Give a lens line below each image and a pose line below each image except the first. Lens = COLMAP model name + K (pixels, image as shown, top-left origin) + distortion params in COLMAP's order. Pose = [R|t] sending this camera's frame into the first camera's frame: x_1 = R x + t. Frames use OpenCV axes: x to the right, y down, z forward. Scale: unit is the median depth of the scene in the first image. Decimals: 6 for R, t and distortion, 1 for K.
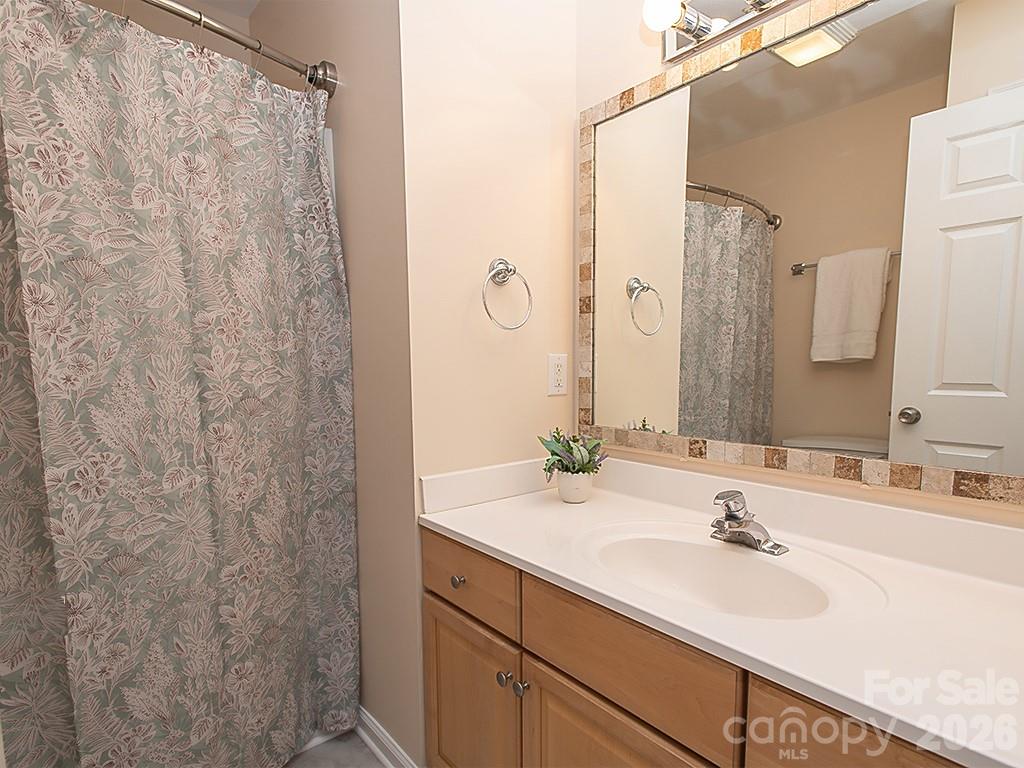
lens RADIAL K [[565.3, 0, 510.7], [0, 565.3, 429.5], [0, 0, 1]] dist [-0.019479, 0.005051]
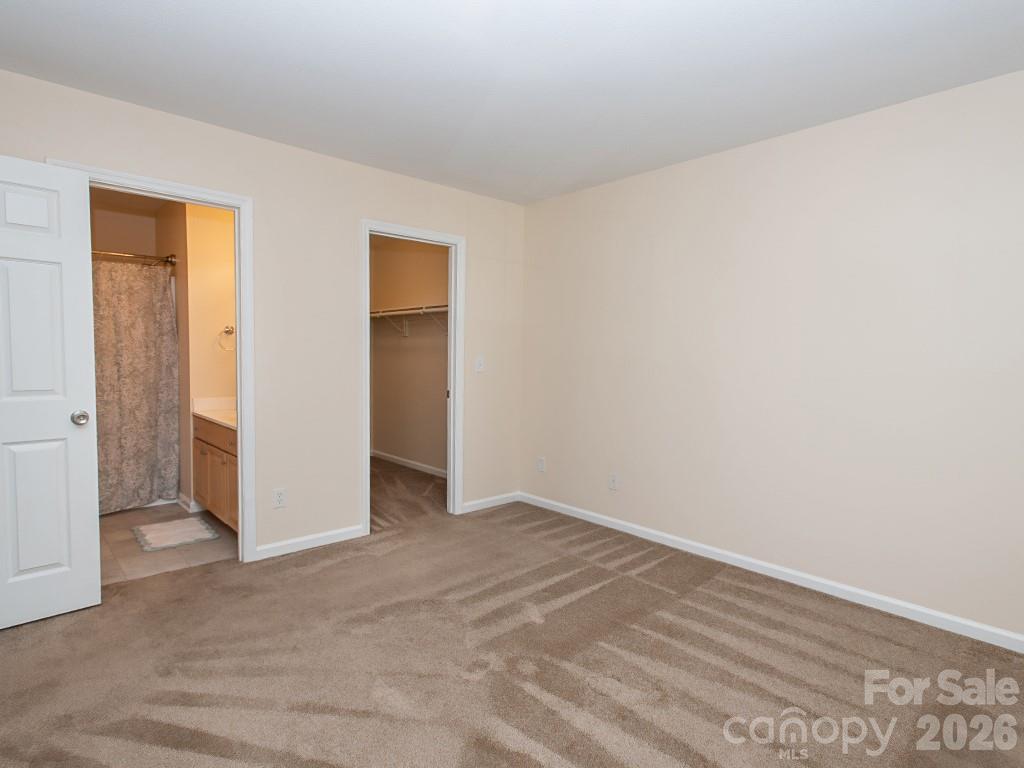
lens RADIAL K [[565.3, 0, 508.1], [0, 565.3, 384.8], [0, 0, 1]] dist [-0.019479, 0.005051]
pose [[0.998058, 0.015701, 0.060284, 1.331762], [-0.011555, 0.997583, -0.068522, 0.197900], [-0.061215, 0.067692, 0.995827, -2.087563]]
